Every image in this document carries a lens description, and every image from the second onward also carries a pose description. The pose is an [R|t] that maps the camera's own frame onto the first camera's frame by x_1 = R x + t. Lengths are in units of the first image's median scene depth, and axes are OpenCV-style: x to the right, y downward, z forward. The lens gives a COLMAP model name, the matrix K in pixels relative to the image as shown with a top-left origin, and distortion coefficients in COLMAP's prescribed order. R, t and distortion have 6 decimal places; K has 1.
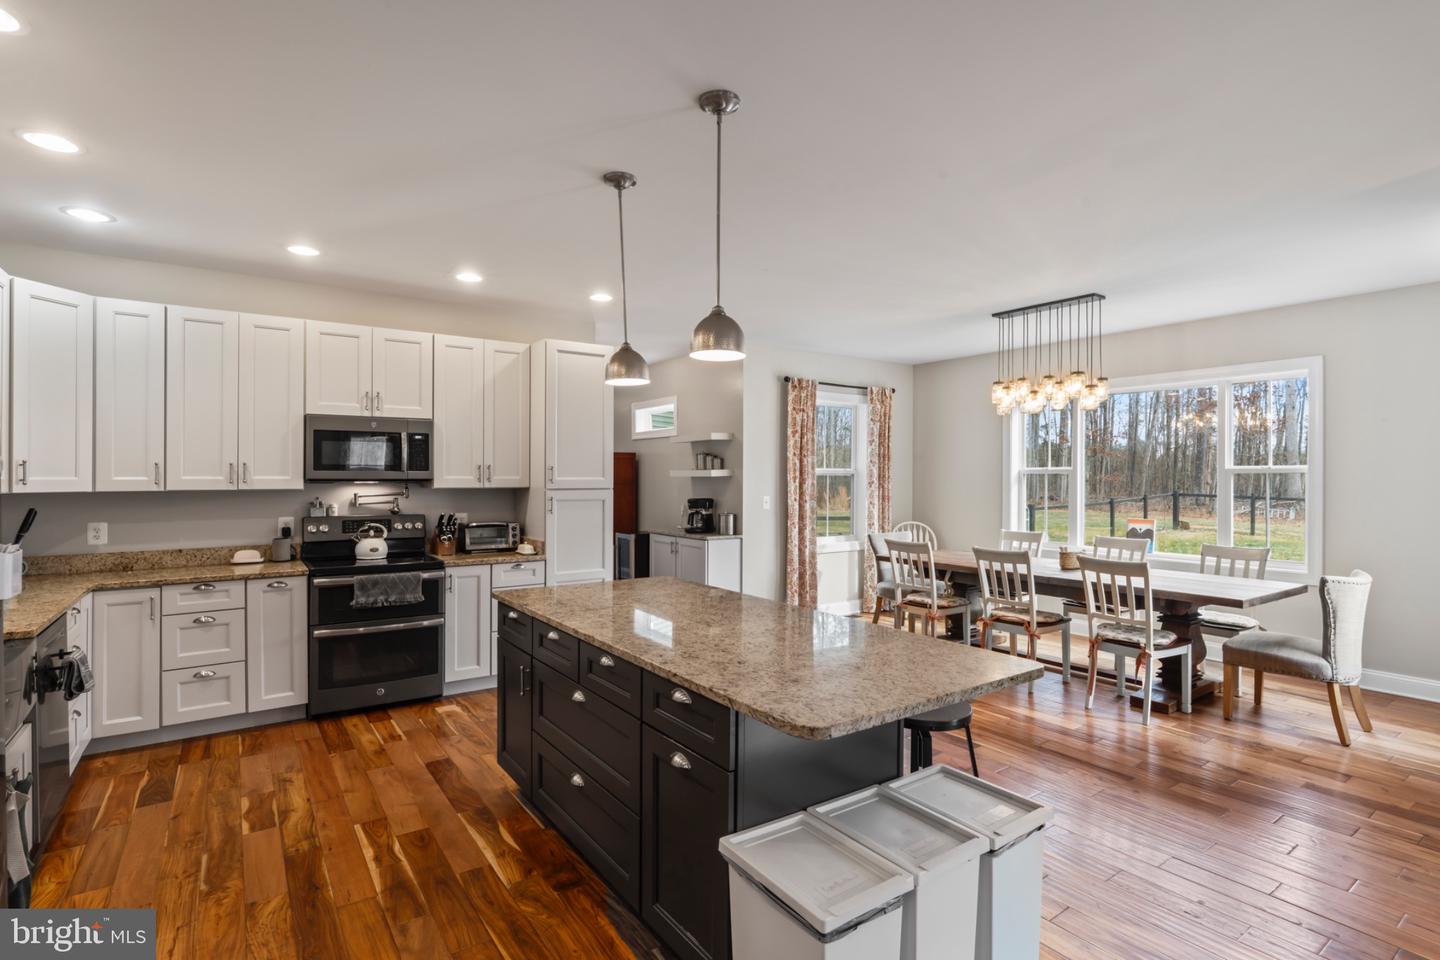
lens RADIAL K [[702.9, 0, 718.2], [0, 702.9, 476.7], [0, 0, 1]] dist [-0.008447, 0.003348]
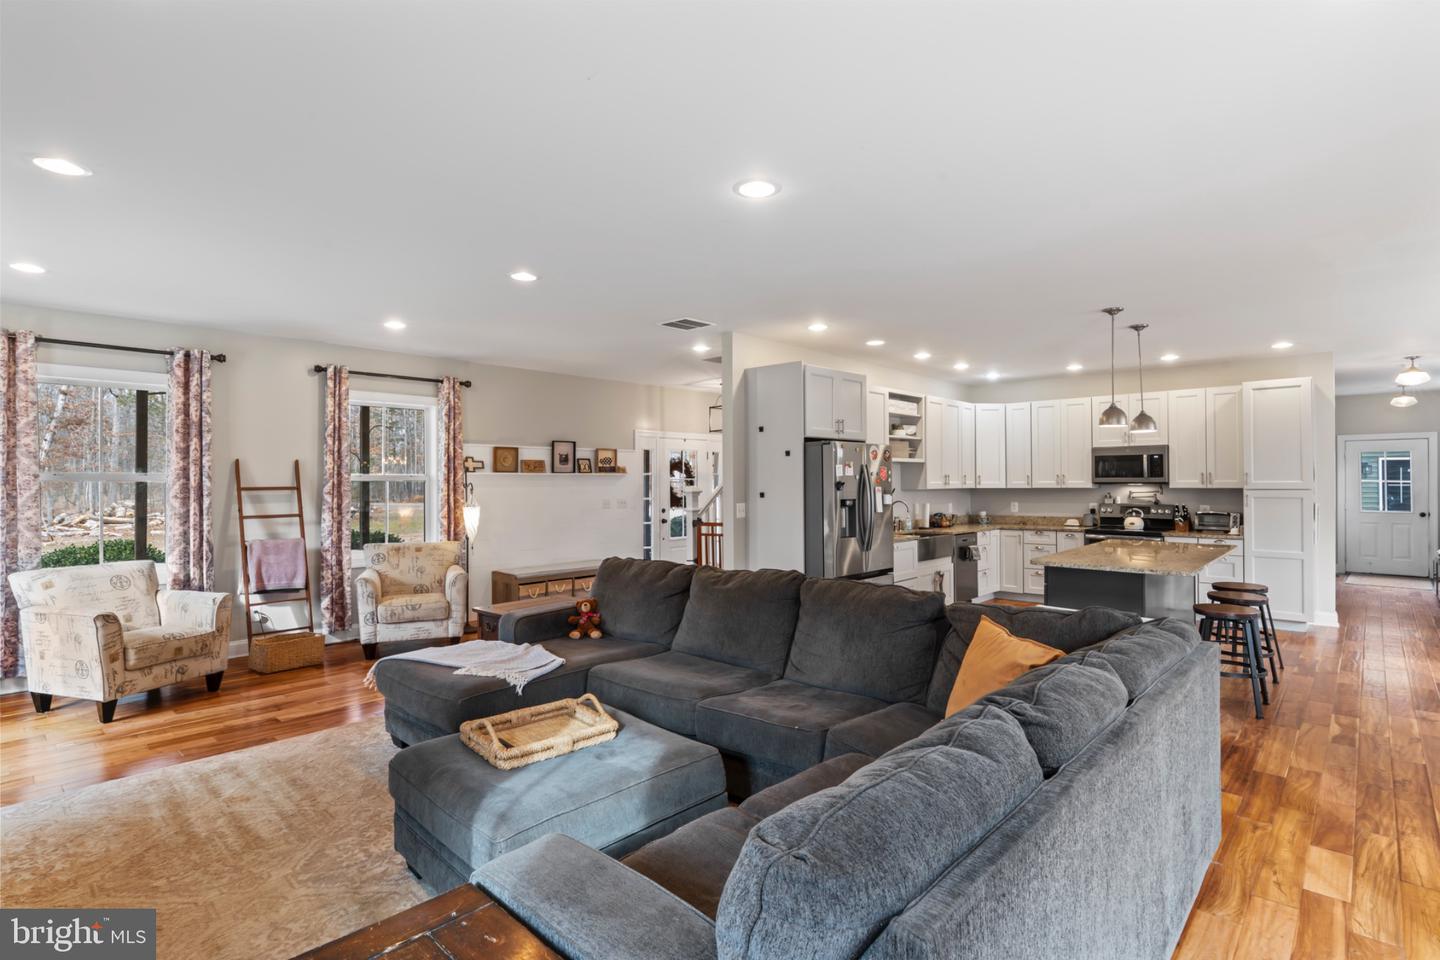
lens RADIAL K [[702.9, 0, 720.1], [0, 702.9, 478.9], [0, 0, 1]] dist [-0.008447, 0.003348]
pose [[0.206618, -0.007275, -0.978395, 1.000429], [0.005380, 0.999966, -0.006299, 0.000478], [0.978407, -0.003962, 0.206650, -0.344266]]
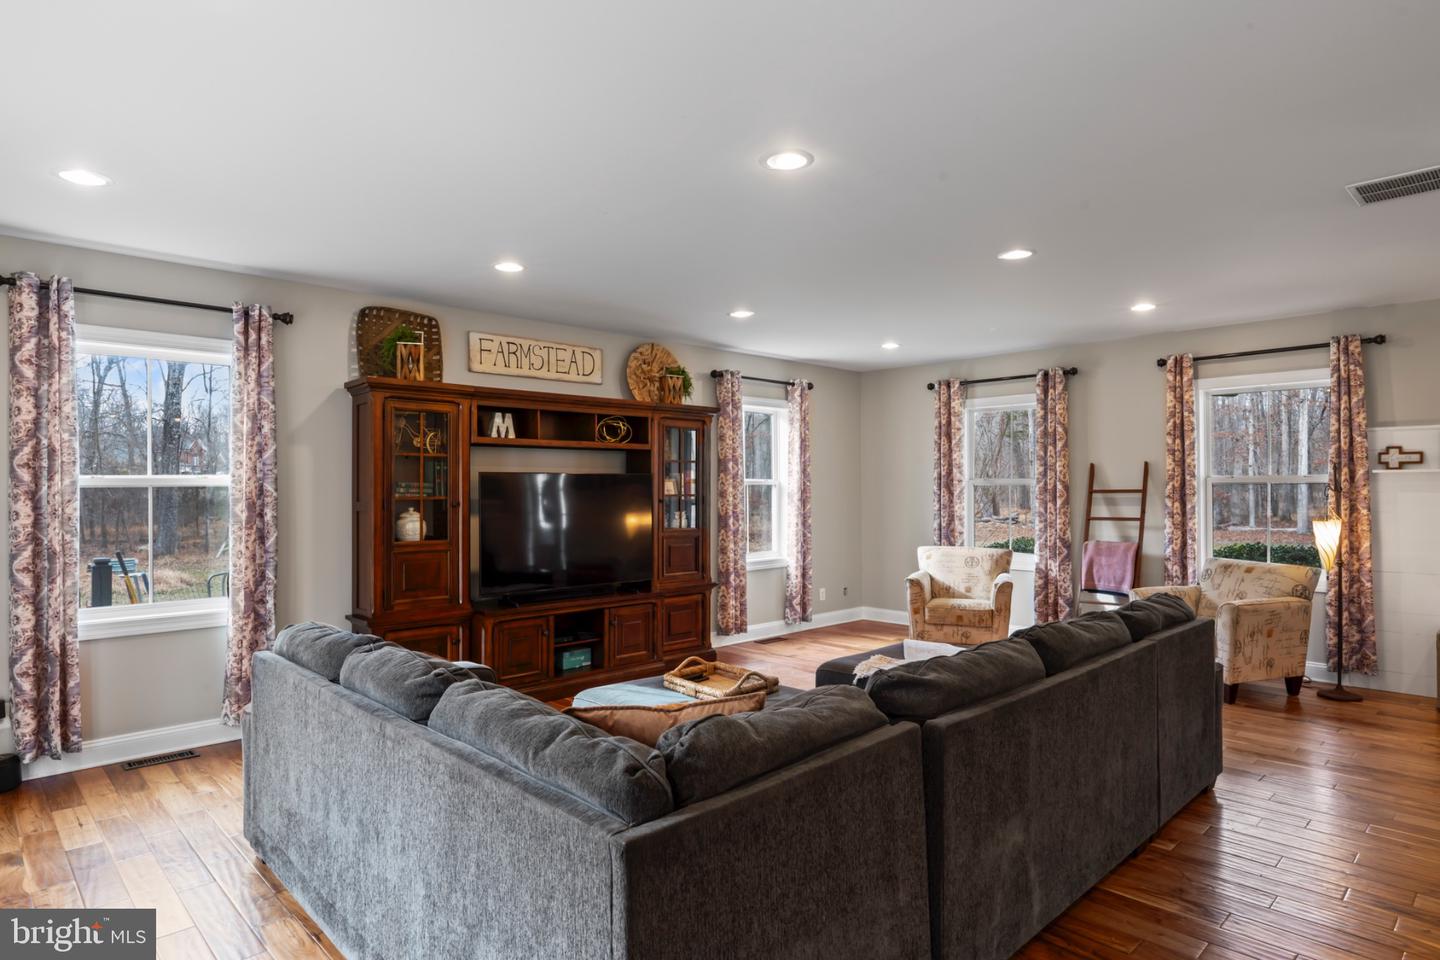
lens RADIAL K [[818.6, 0, 719.4], [0, 818.6, 479.6], [0, 0, 1]] dist [-0.000049, 0.002701]
pose [[-0.987532, -0.001016, -0.157416, 0.518999], [0.001035, 0.999916, -0.012947, 0.003034], [0.157416, -0.012948, -0.987448, 0.517724]]
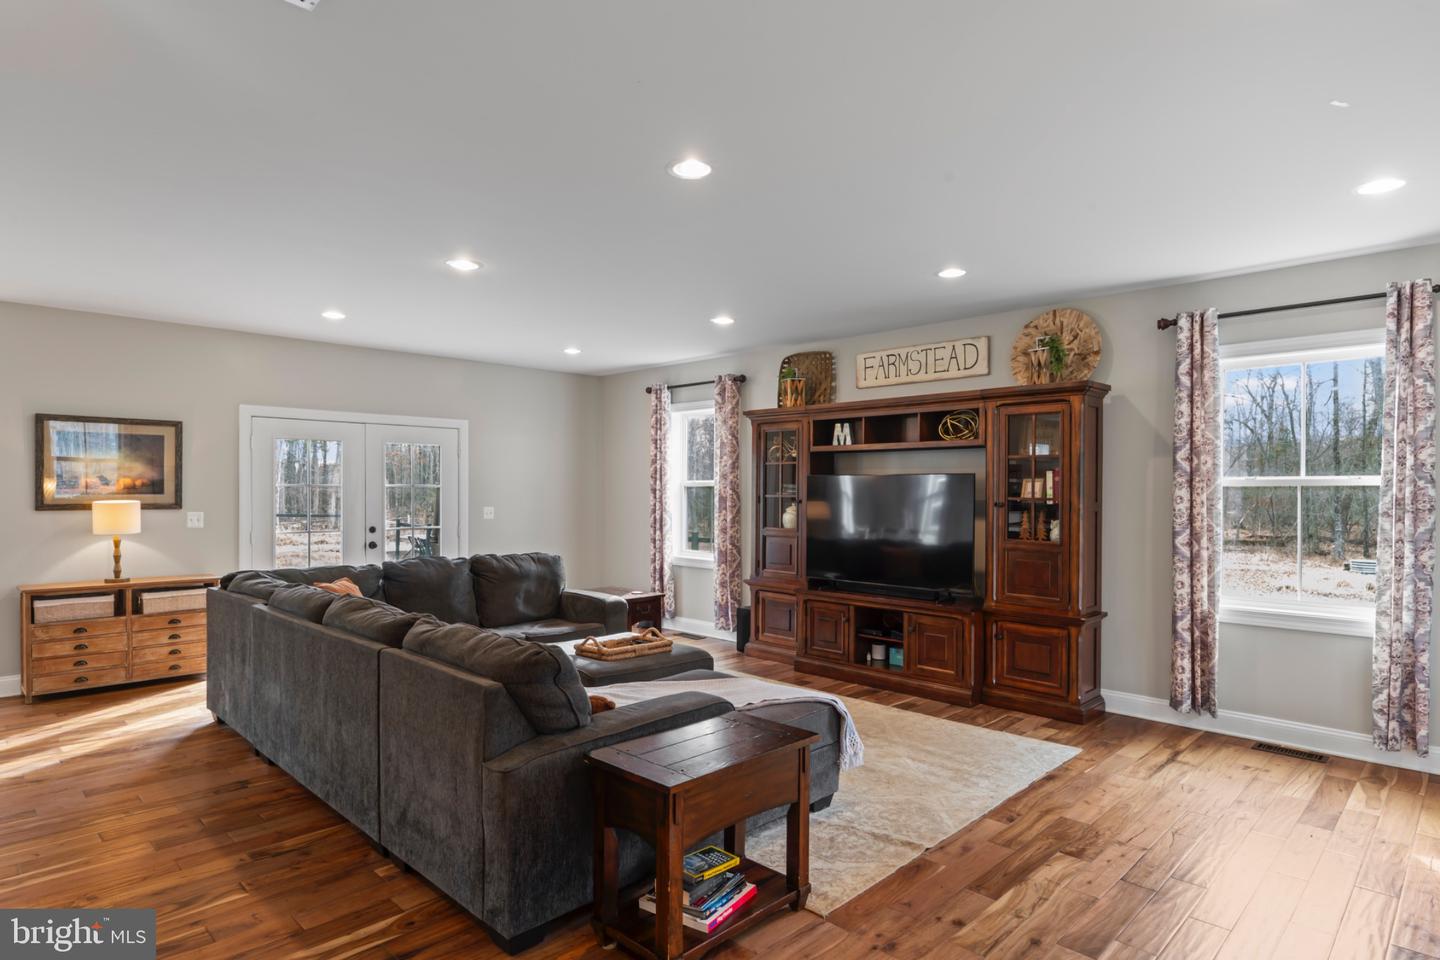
lens RADIAL K [[803.1, 0, 719.3], [0, 803.1, 493.6], [0, 0, 1]] dist [-0.000616, 0.002739]
pose [[-0.171885, -0.011590, 0.985049, -0.710470], [-0.004464, 0.999930, 0.010987, -0.006221], [-0.985107, -0.002509, -0.171925, -0.310134]]
